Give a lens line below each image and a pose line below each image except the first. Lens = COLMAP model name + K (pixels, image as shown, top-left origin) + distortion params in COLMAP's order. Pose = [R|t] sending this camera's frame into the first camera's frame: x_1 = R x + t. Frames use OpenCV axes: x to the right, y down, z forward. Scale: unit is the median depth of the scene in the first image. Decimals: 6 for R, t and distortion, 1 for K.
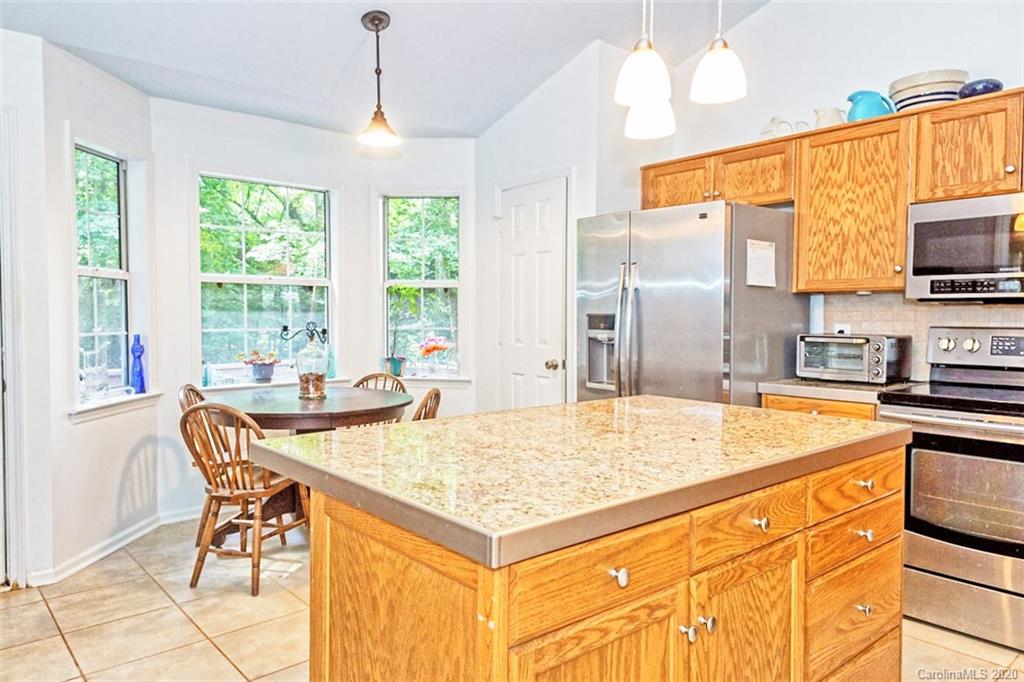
lens RADIAL K [[676.7, 0, 512.0], [0, 676.7, 341.0], [0, 0, 1]] dist [0.080315, -0.063568]
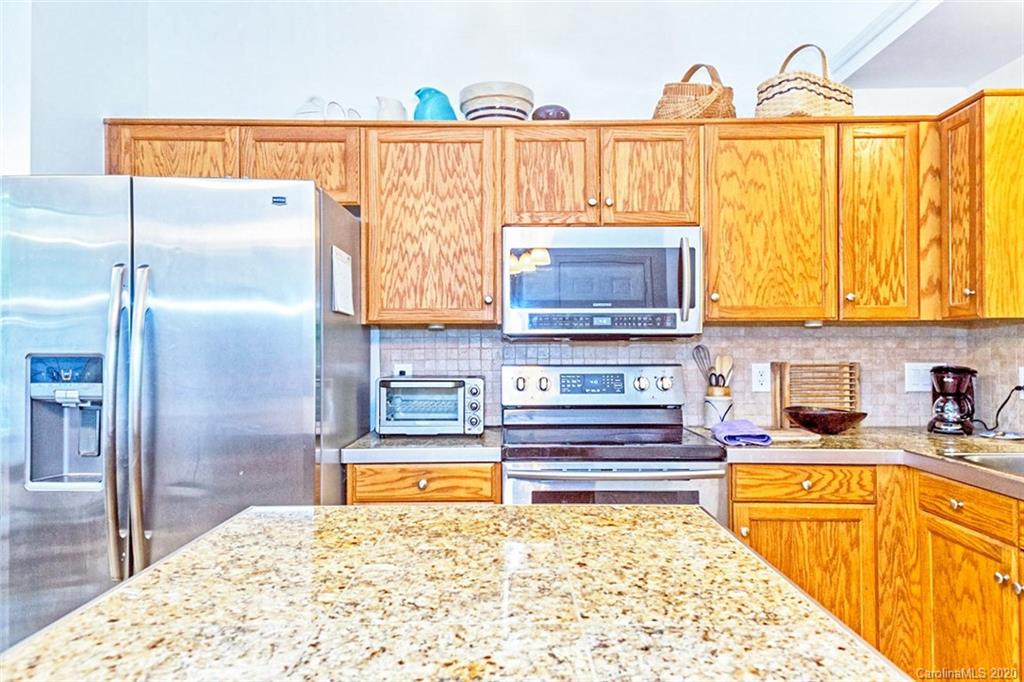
lens RADIAL K [[676.7, 0, 512.0], [0, 676.7, 341.0], [0, 0, 1]] dist [0.080315, -0.063568]
pose [[0.657085, 0.003639, 0.753808, -0.059776], [0.033220, 0.998877, -0.033780, -0.021969], [-0.753084, 0.047238, 0.656226, 0.405043]]
